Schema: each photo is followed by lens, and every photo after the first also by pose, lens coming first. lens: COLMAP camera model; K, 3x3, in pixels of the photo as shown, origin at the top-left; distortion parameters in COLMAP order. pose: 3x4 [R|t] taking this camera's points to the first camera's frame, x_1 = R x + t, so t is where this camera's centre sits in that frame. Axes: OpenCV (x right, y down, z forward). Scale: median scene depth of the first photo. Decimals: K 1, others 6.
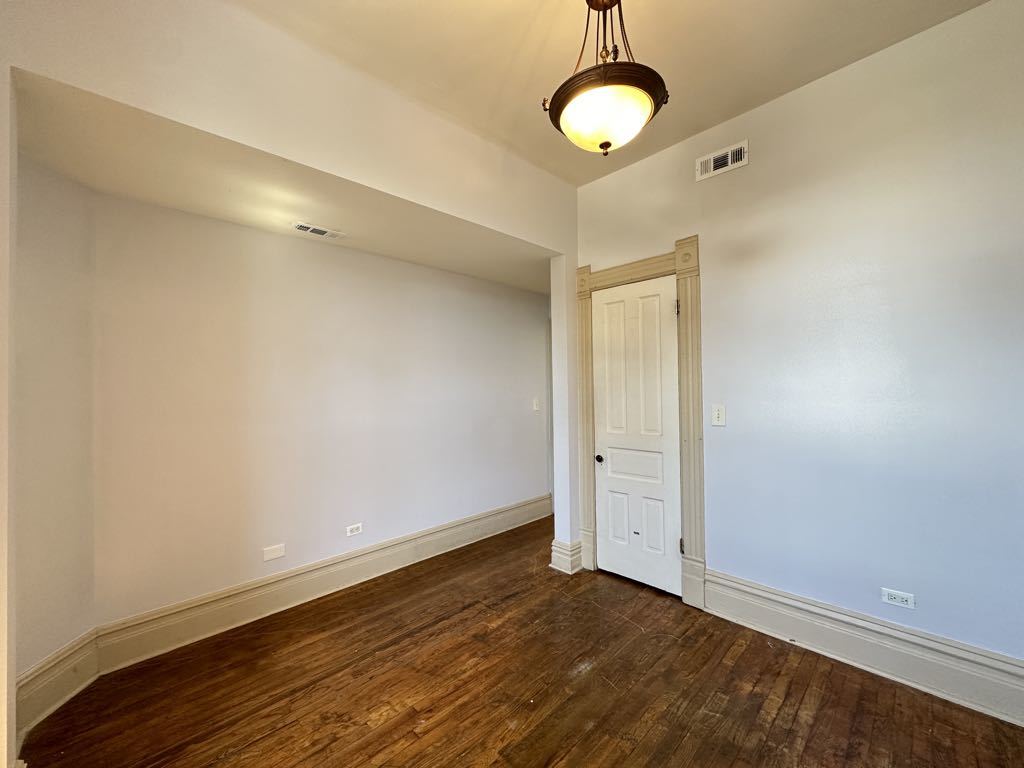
lens RADIAL K [[407.9, 0, 512.0], [0, 407.9, 384.0], [0, 0, 1]] dist [-0.001394, 0.000380]
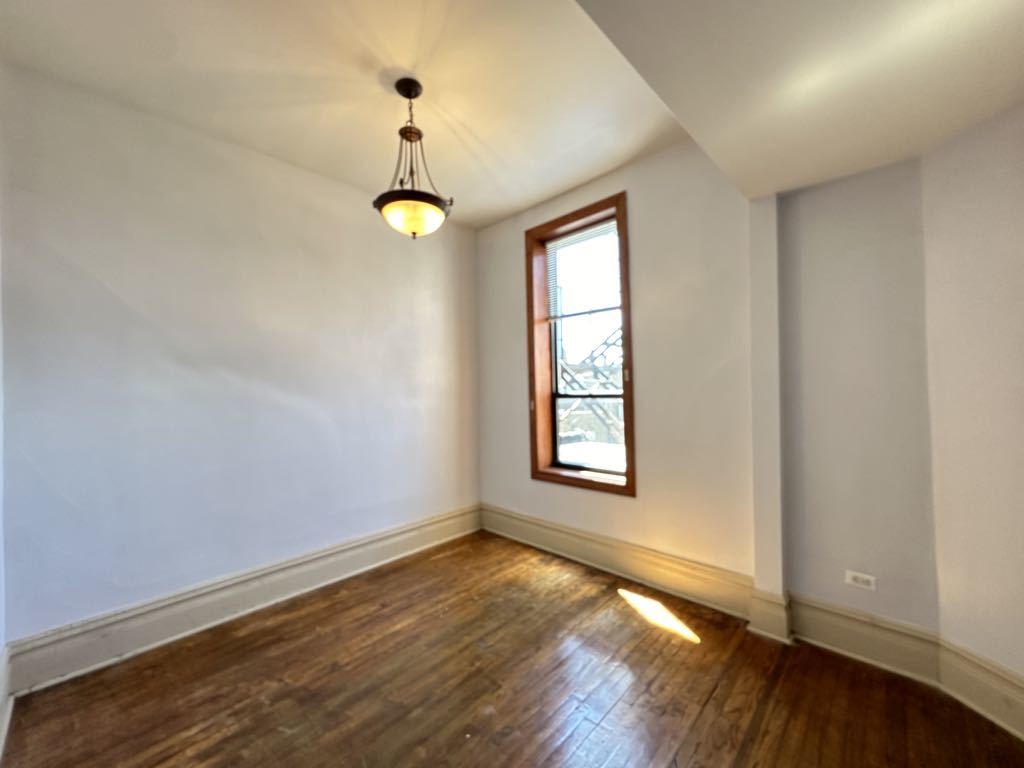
lens RADIAL K [[402.9, 0, 512.0], [0, 402.9, 384.0], [0, 0, 1]] dist [0.003394, 0.000342]
pose [[-0.998495, 0.038827, -0.038723, -0.035063], [0.039496, 0.999081, -0.016669, 0.015421], [0.038040, -0.018174, -0.999111, 1.530689]]
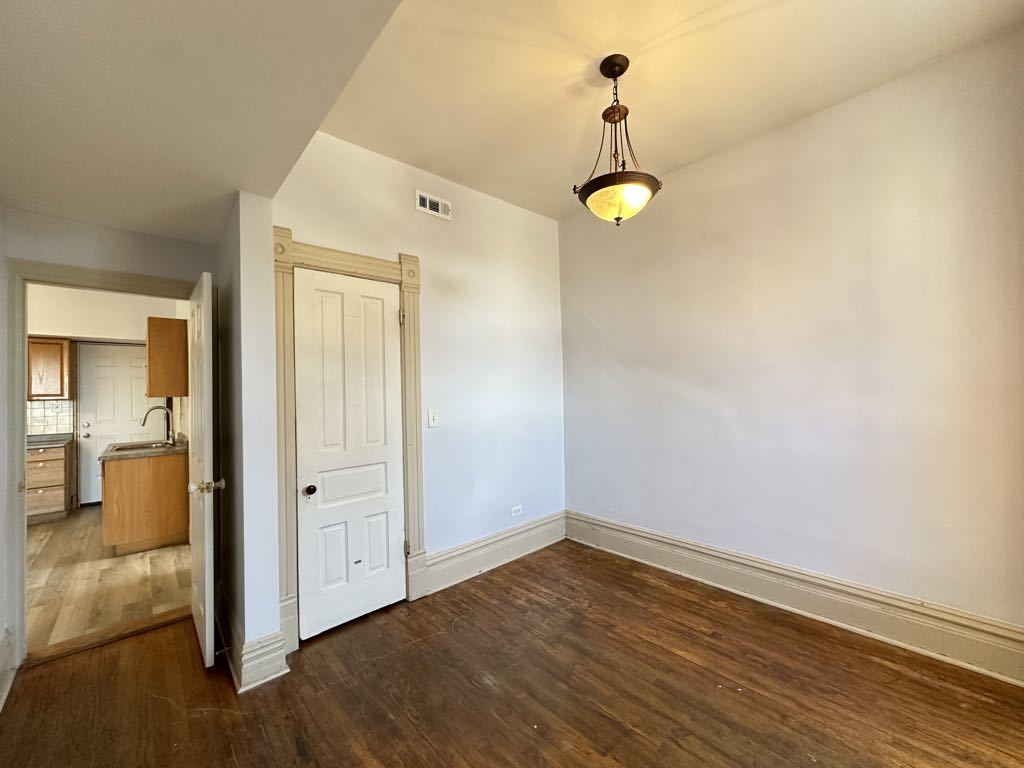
lens RADIAL K [[407.9, 0, 512.0], [0, 407.9, 384.0], [0, 0, 1]] dist [-0.001394, 0.000380]
pose [[0.028951, 0.027137, 0.999212, -0.724662], [0.014621, 0.999513, -0.027569, 0.016291], [-0.999474, 0.015408, 0.028540, 0.813002]]
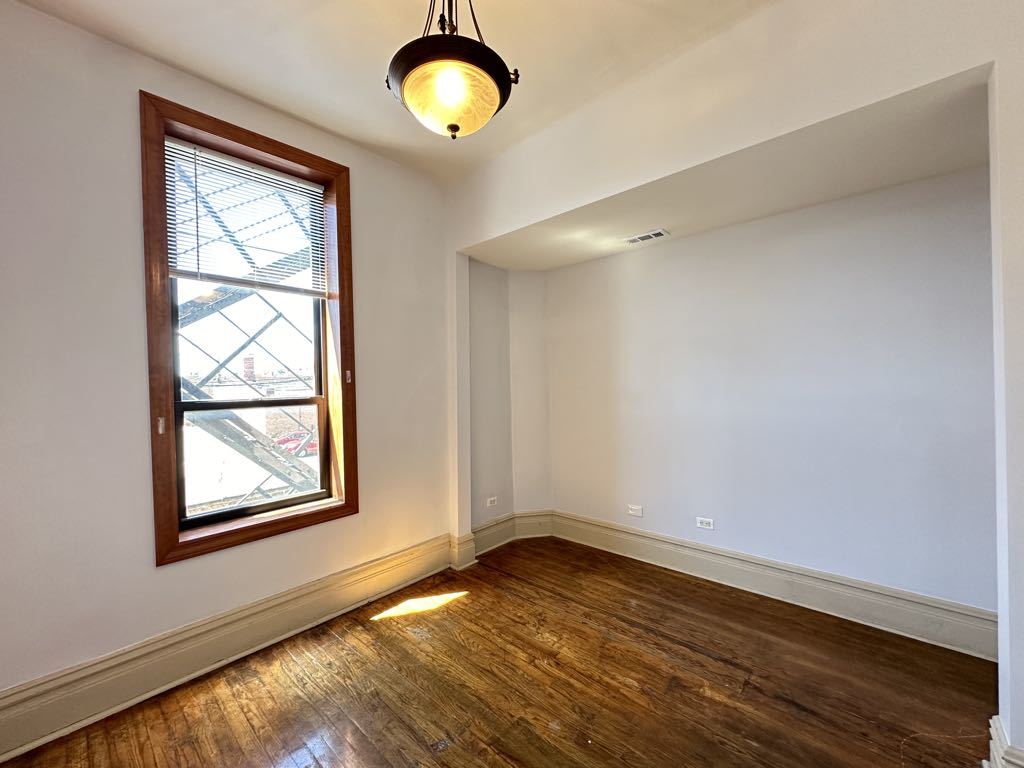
lens RADIAL K [[407.9, 0, 512.0], [0, 407.9, 384.0], [0, 0, 1]] dist [-0.001394, 0.000380]
pose [[0.067014, 0.017685, -0.997595, 0.716983], [0.028235, 0.999409, 0.019613, -0.007801], [0.997352, -0.029481, 0.066475, 0.639418]]
